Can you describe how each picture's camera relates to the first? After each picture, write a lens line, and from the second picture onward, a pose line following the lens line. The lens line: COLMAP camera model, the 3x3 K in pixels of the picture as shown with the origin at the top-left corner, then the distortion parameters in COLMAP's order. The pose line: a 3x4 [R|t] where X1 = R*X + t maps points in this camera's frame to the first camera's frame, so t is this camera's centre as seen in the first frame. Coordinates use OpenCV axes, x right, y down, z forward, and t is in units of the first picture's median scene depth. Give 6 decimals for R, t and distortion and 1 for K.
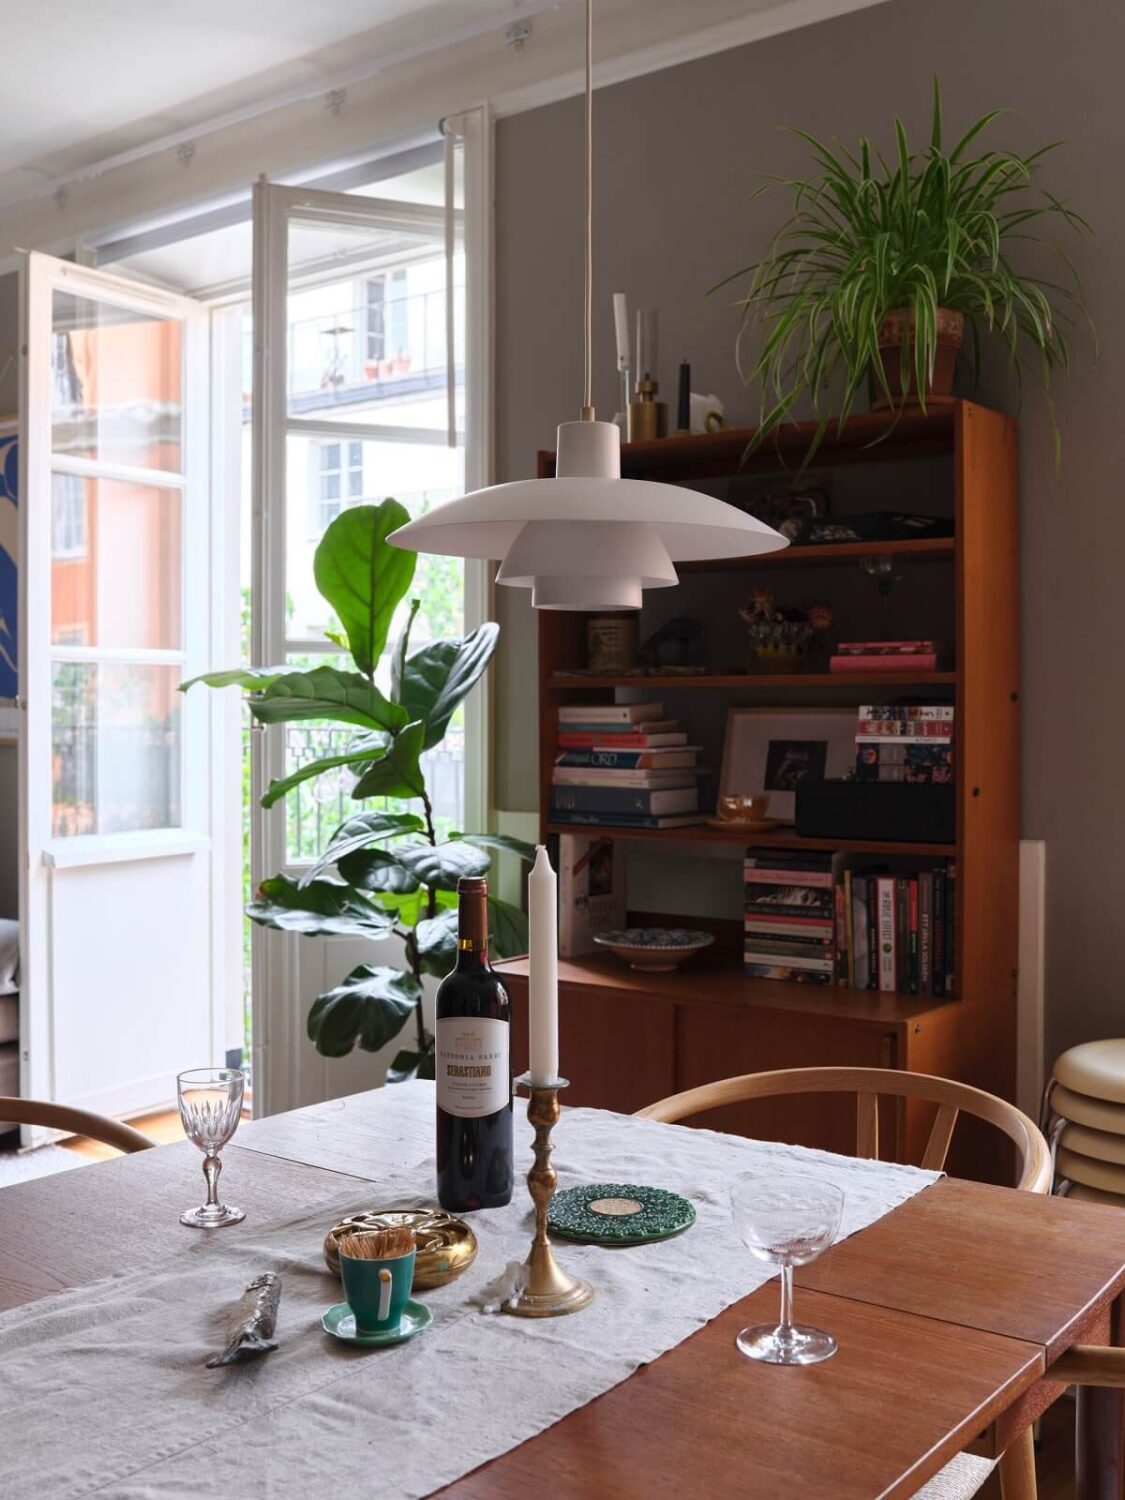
lens RADIAL K [[1578.8, 0, 567.0], [0, 1578.8, 735.6], [0, 0, 1]] dist [-0.053040, 0.000000]
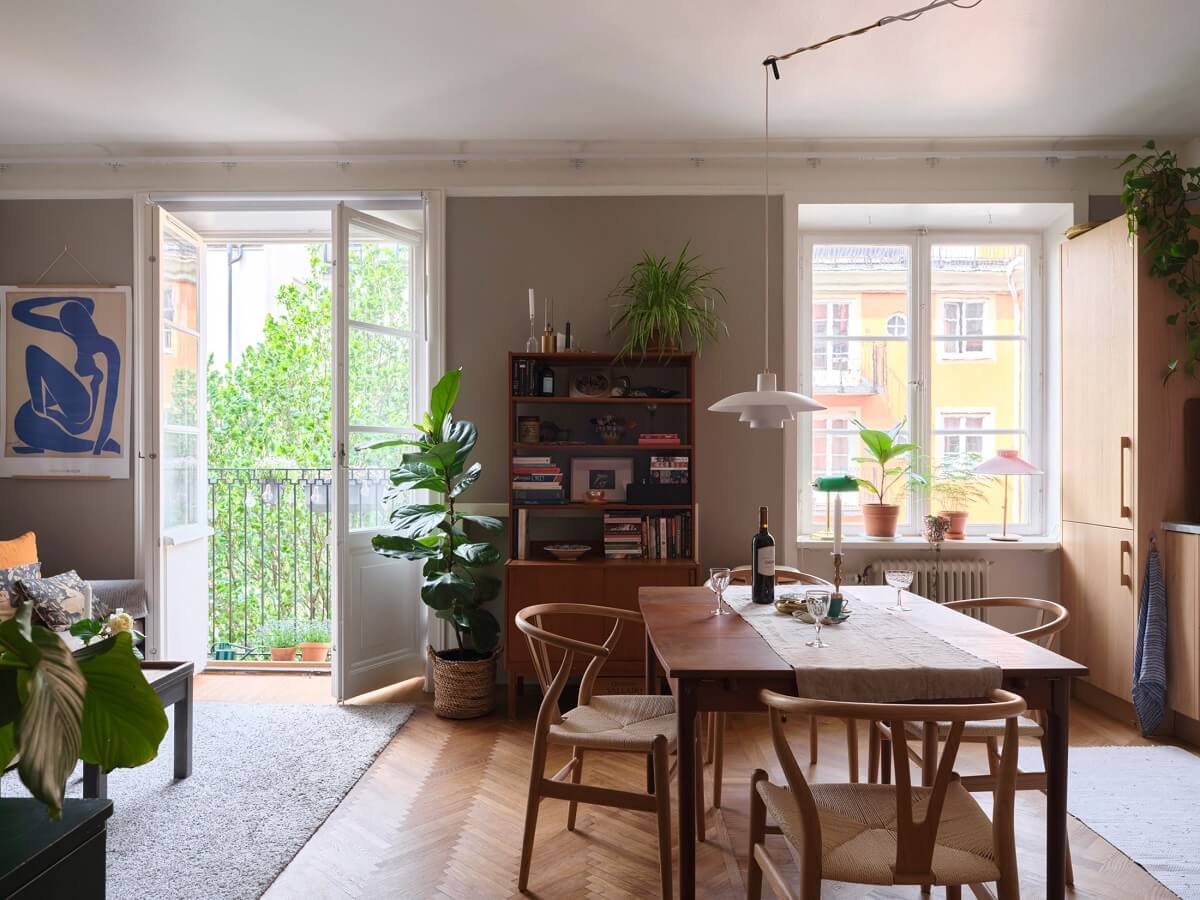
lens RADIAL K [[869.0, 0, 596.8], [0, 869.0, 463.9], [0, 0, 1]] dist [-0.004130, -0.002213]
pose [[0.791428, -0.004033, 0.611249, -0.732754], [0.010985, 0.999911, -0.007626, 0.003960], [-0.611163, 0.012751, 0.791402, -0.135404]]
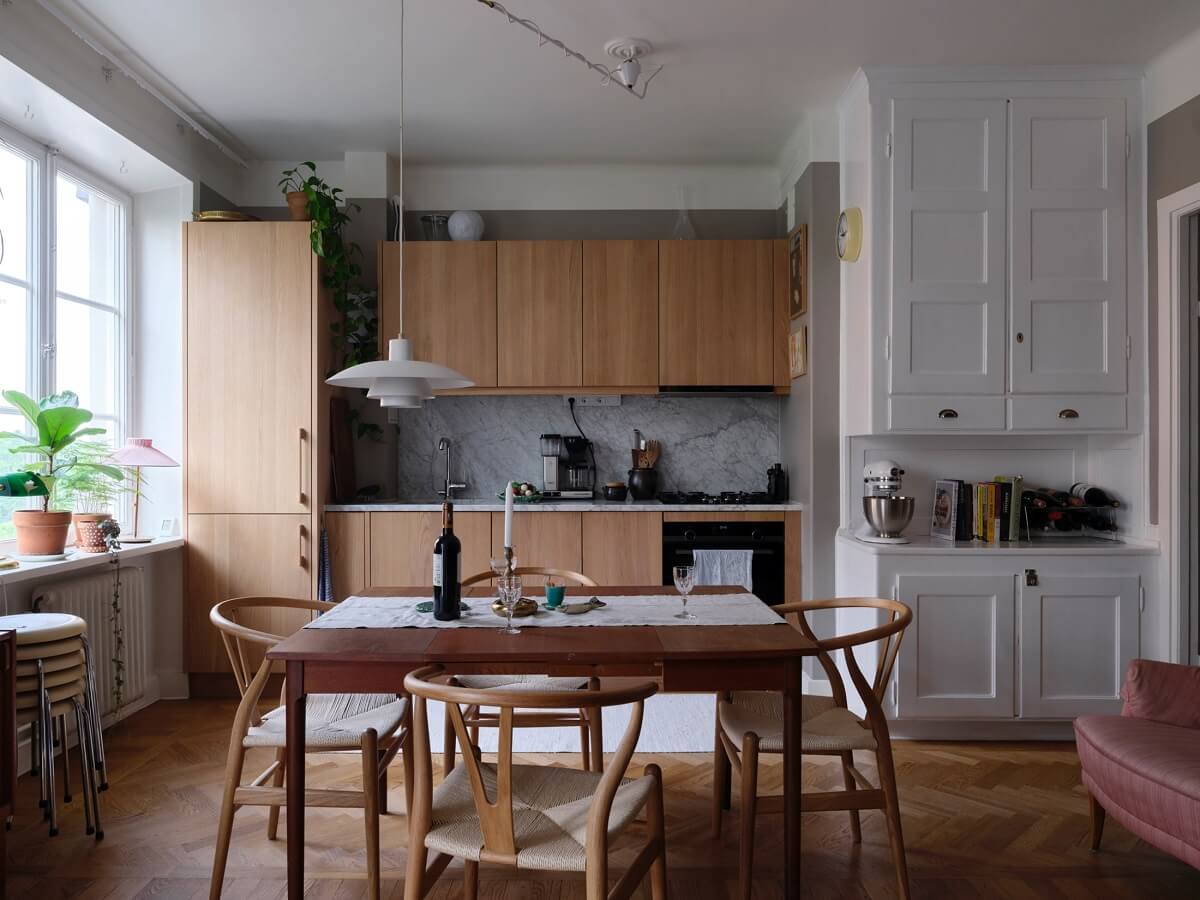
lens RADIAL K [[869.0, 0, 597.3], [0, 869.0, 449.9], [0, 0, 1]] dist [-0.004130, -0.002213]
pose [[-0.619796, 0.000579, 0.784763, -0.710222], [0.011736, 0.999895, 0.008531, -0.008538], [-0.784675, 0.014498, -0.619738, 0.859218]]
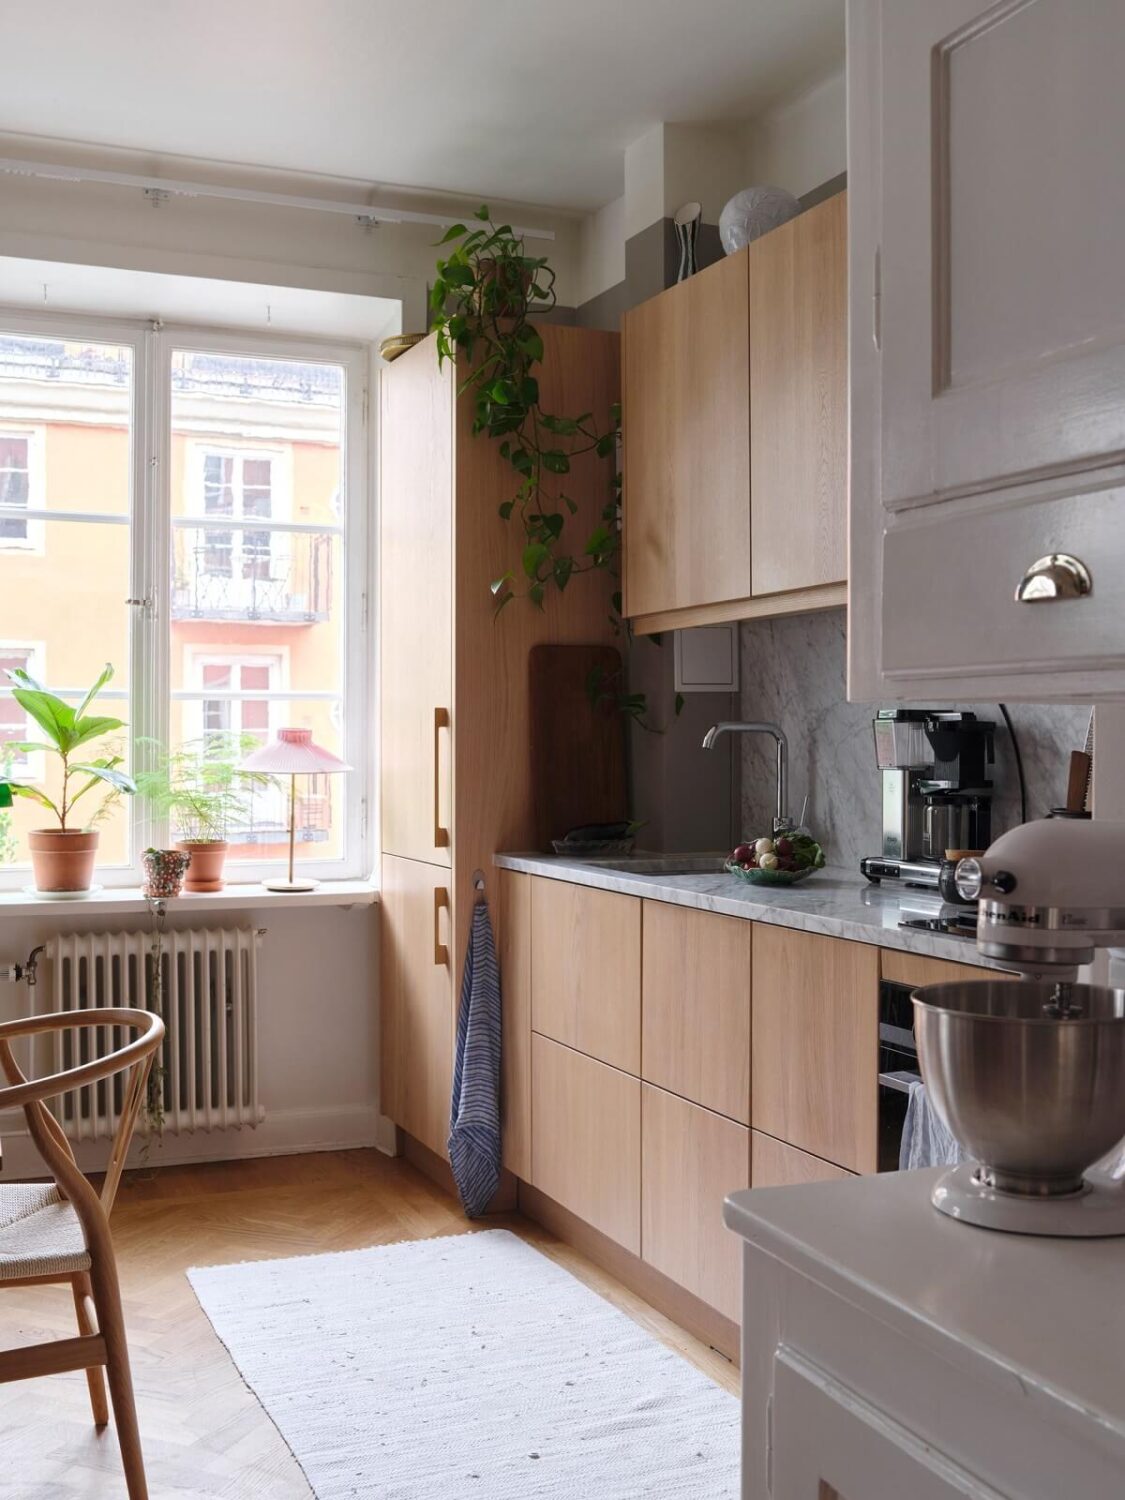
lens RADIAL K [[1578.8, 0, 554.5], [0, 1578.8, 757.6], [0, 0, 1]] dist [-0.053040, 0.000000]
pose [[0.475096, -0.010032, 0.879877, -0.484458], [0.012068, 0.999915, 0.004884, 0.000112], [-0.879851, 0.008298, 0.475176, -0.320488]]
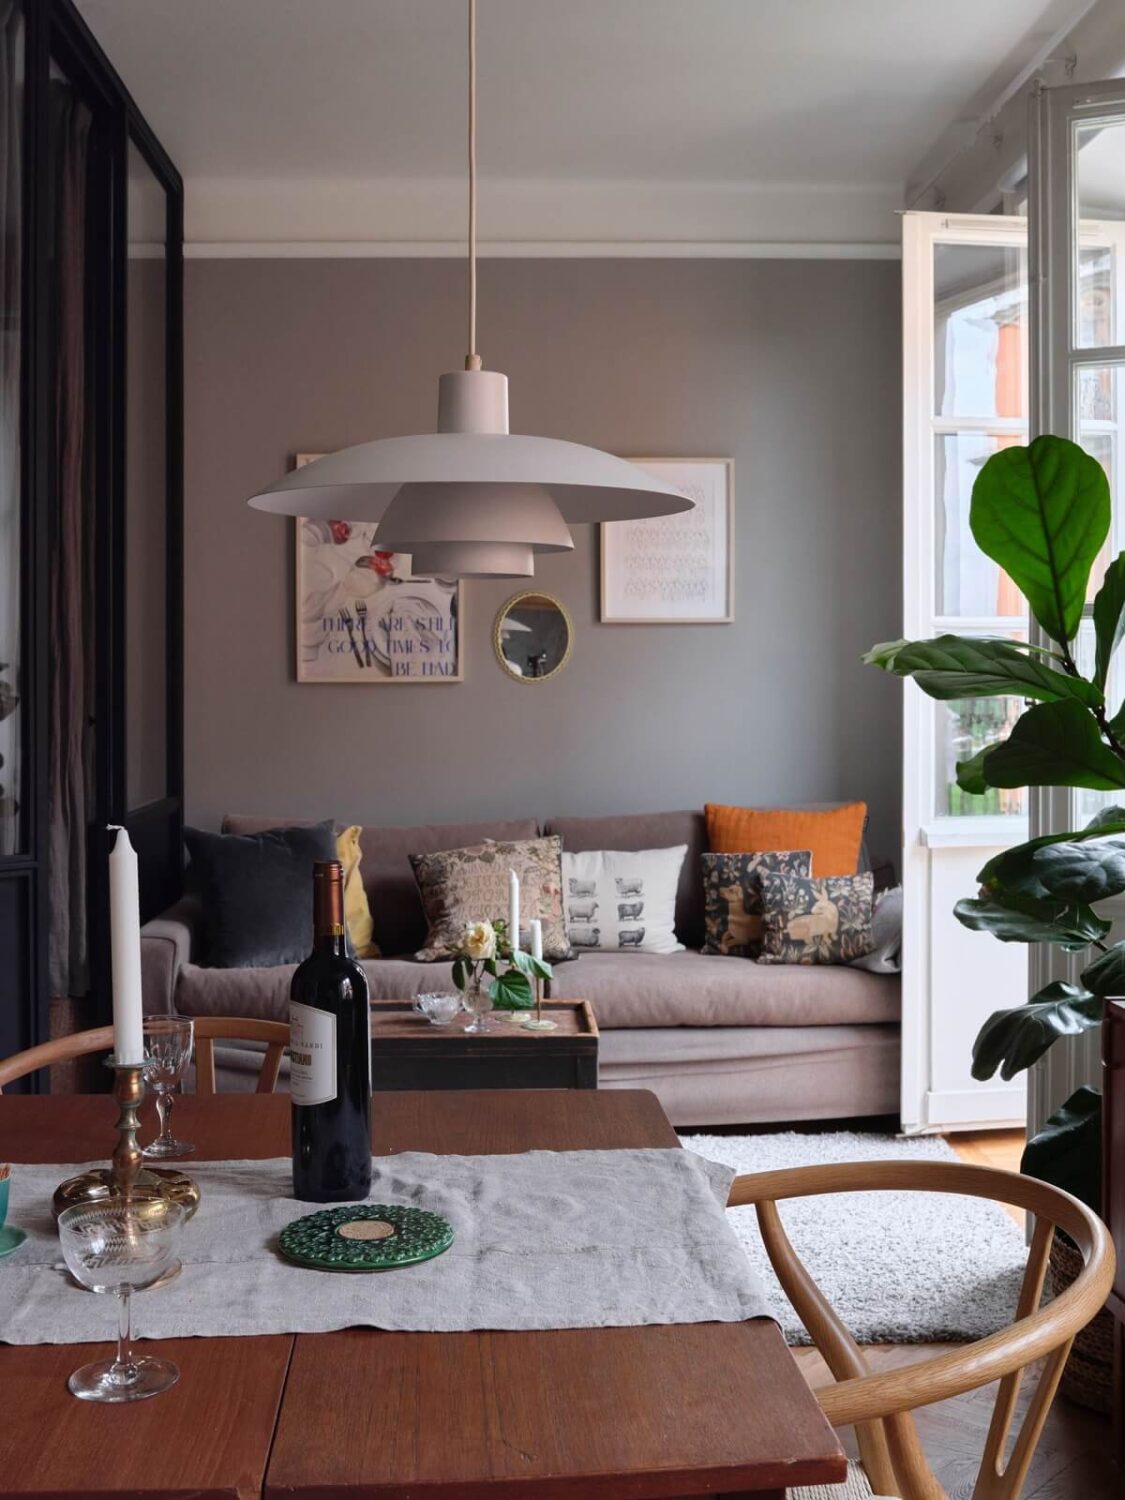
lens RADIAL K [[1670.3, 0, 548.3], [0, 1670.3, 689.2], [0, 0, 1]] dist [-0.041226, 0.000000]
pose [[0.657447, 0.002556, -0.753496, 0.385370], [-0.010413, 0.999930, -0.005694, -0.005639], [0.753429, 0.011590, 0.657428, 0.202480]]
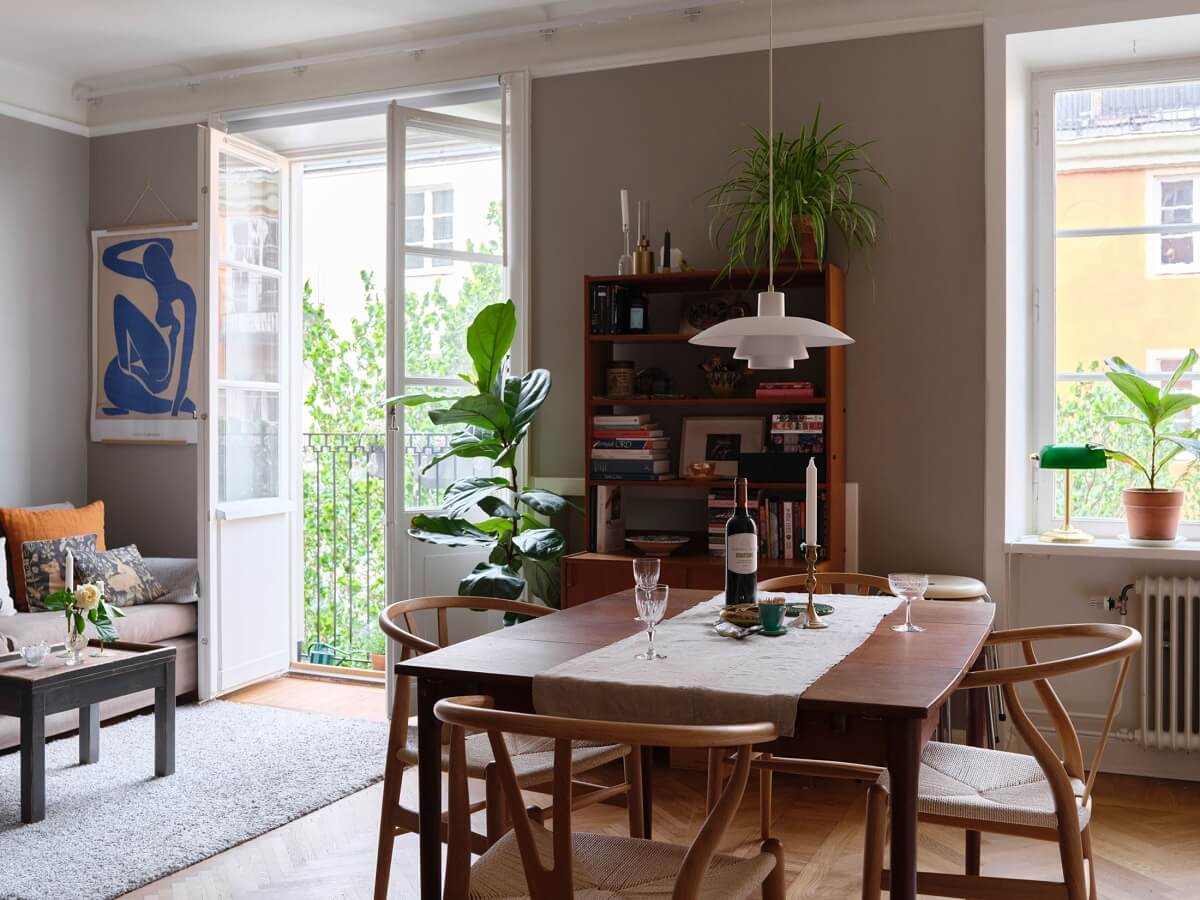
lens RADIAL K [[1263.1, 0, 596.7], [0, 1263.1, 445.3], [0, 0, 1]] dist [-0.053040, 0.000000]
pose [[0.967130, -0.002478, 0.254271, -0.379238], [0.004181, 0.999972, -0.006155, 0.024832], [-0.254249, 0.007016, 0.967113, -0.414838]]
